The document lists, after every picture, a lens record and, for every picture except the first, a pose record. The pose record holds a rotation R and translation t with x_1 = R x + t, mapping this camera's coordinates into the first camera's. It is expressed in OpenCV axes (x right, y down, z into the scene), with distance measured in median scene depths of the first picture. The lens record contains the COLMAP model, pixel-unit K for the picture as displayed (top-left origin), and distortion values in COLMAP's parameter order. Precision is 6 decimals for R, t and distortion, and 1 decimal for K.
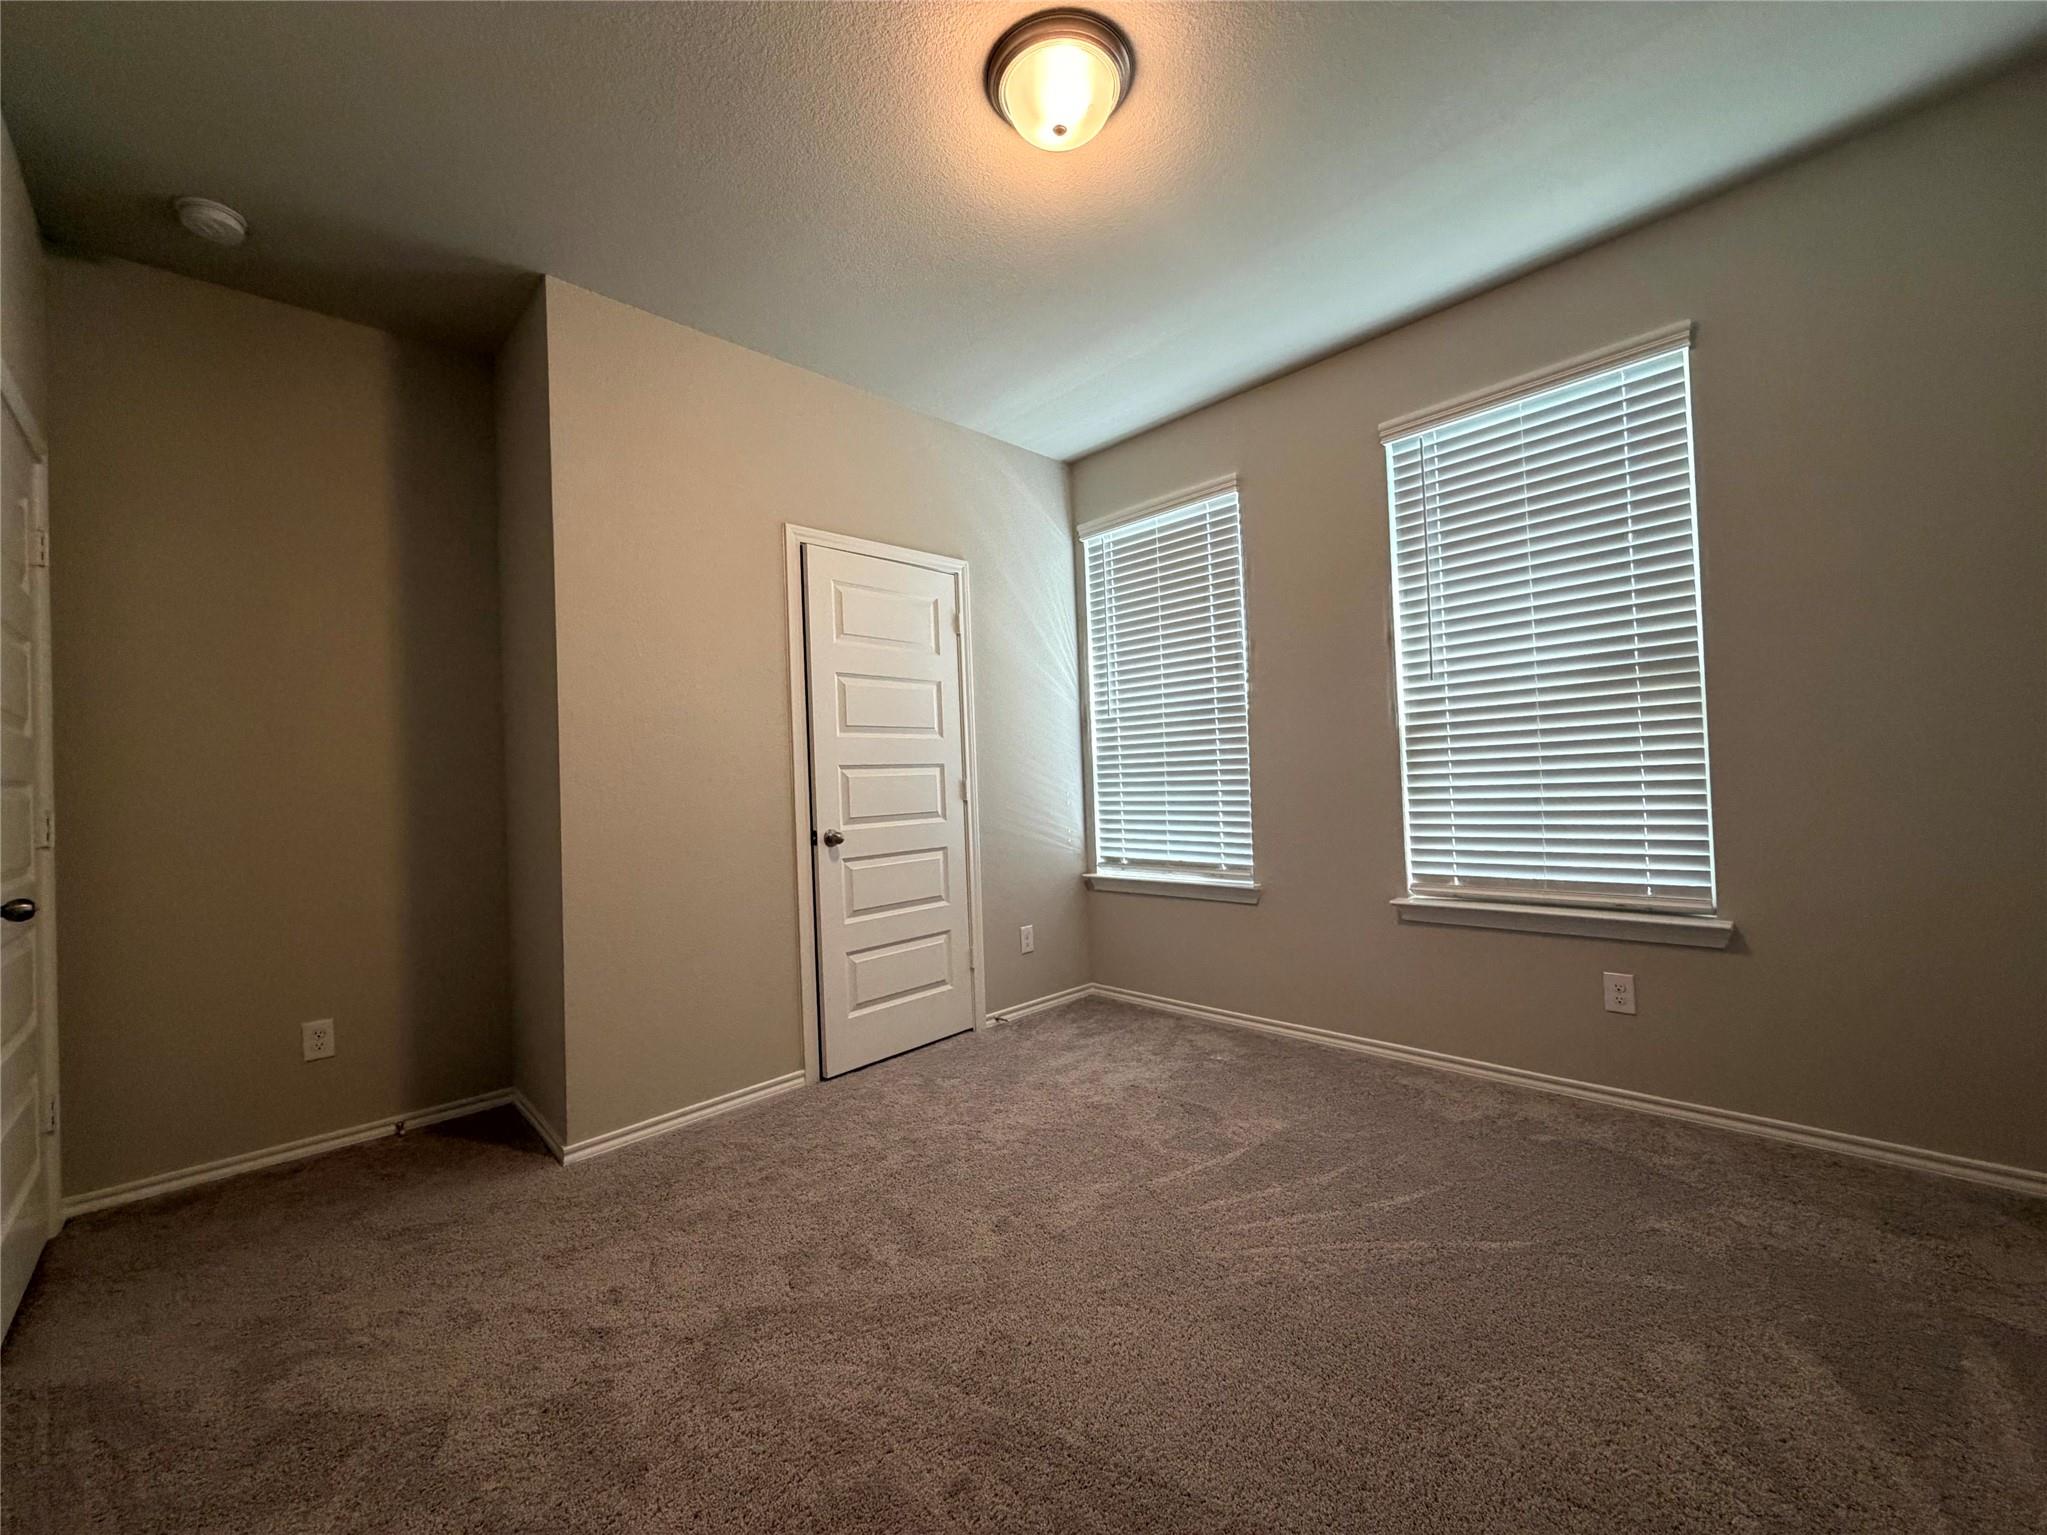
lens RADIAL K [[815.0, 0, 1026.5], [0, 815.0, 770.2], [0, 0, 1]] dist [0.002194, 0.000050]
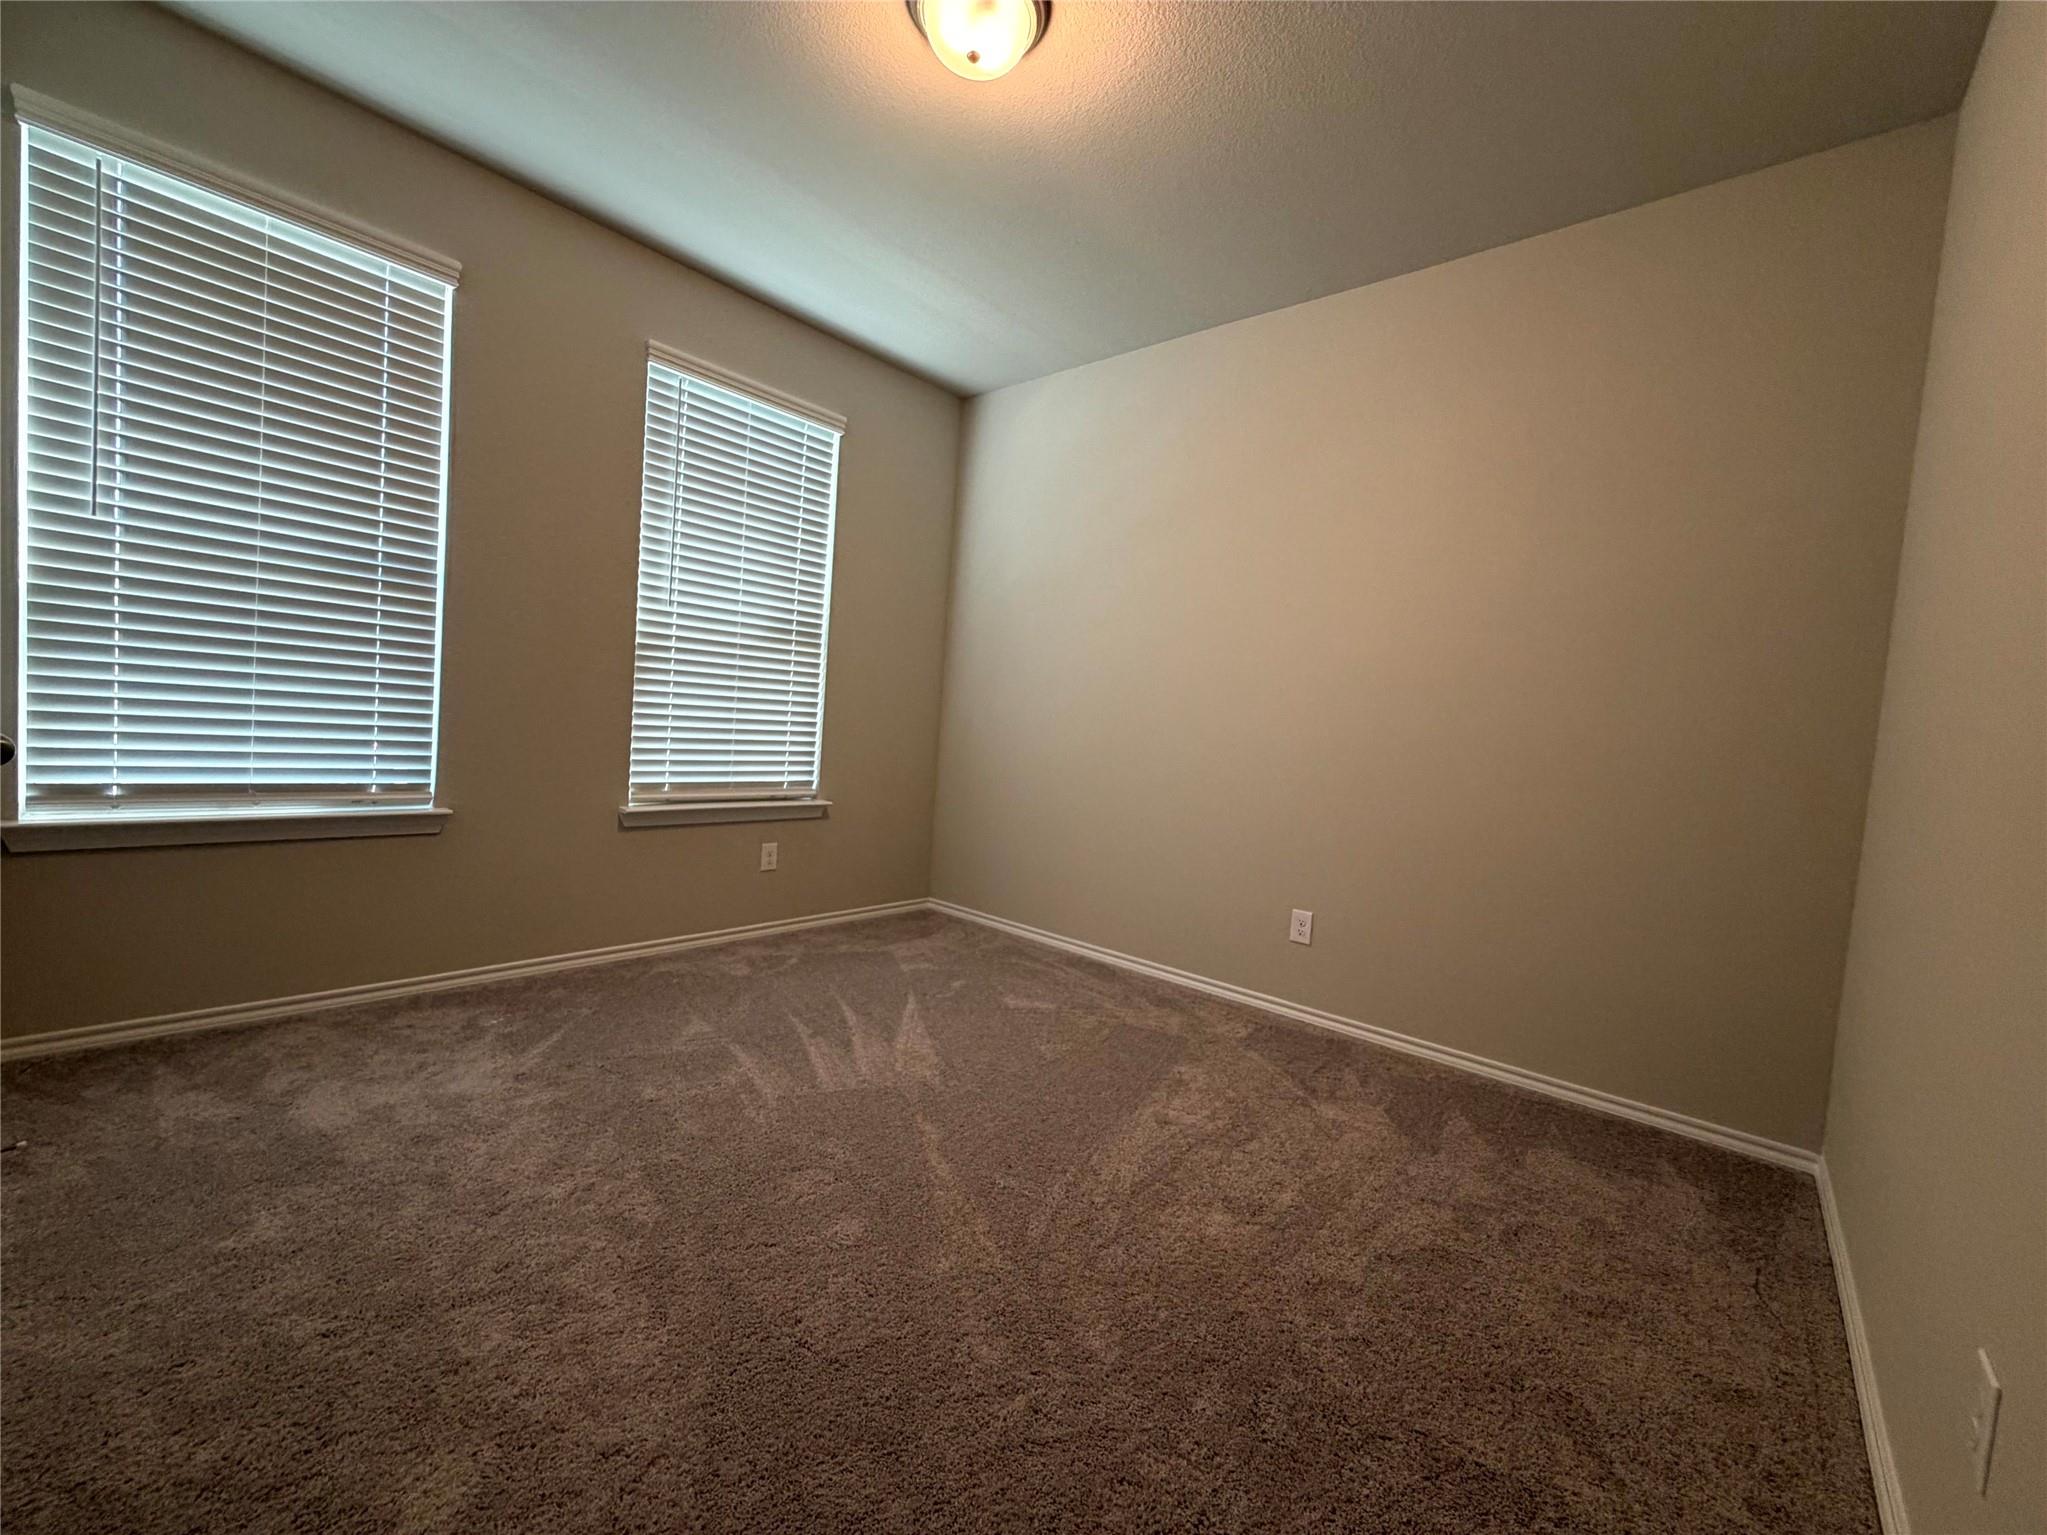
lens RADIAL K [[815.0, 0, 1016.8], [0, 815.0, 759.4], [0, 0, 1]] dist [0.002194, 0.000050]
pose [[-0.072583, -0.015945, 0.997235, -0.632775], [-0.087411, 0.996126, 0.009565, 0.044036], [-0.993525, -0.086475, -0.073696, 0.599928]]
